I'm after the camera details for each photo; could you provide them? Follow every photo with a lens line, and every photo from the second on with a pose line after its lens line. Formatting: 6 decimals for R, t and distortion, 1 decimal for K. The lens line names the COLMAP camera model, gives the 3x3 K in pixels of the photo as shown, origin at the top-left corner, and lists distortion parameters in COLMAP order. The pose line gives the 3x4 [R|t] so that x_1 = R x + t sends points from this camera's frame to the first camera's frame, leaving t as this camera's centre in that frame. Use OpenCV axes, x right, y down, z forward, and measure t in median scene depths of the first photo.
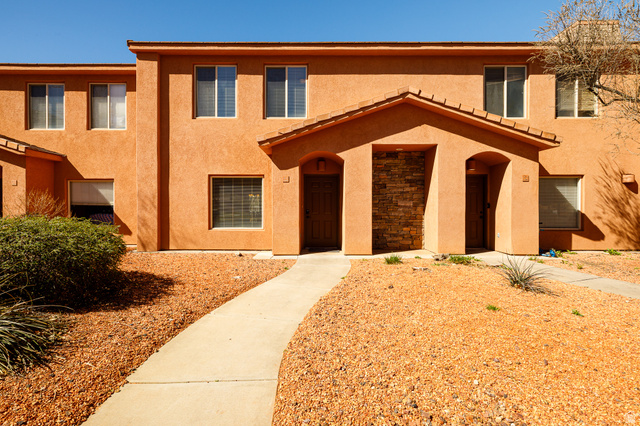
lens RADIAL K [[289.6, 0, 320.7], [0, 289.6, 209.2], [0, 0, 1]] dist [-0.002515, -0.000652]
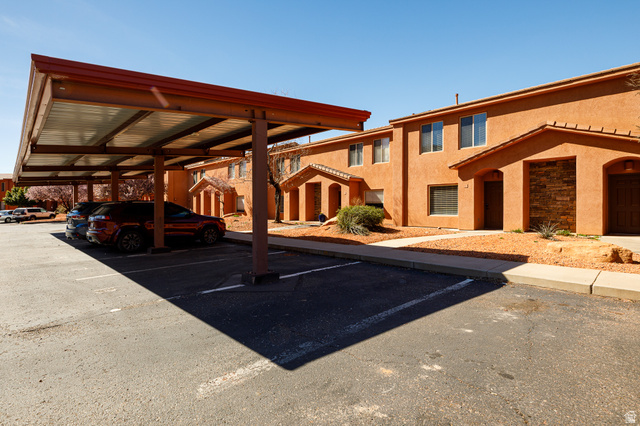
lens RADIAL K [[333.2, 0, 320.0], [0, 333.2, 213.0], [0, 0, 1]] dist [0.129812, 0.000014]
pose [[0.681893, 0.010035, -0.731383, 0.687901], [-0.002147, 0.999929, 0.011718, 0.029662], [0.731449, -0.006420, 0.681866, -0.906102]]
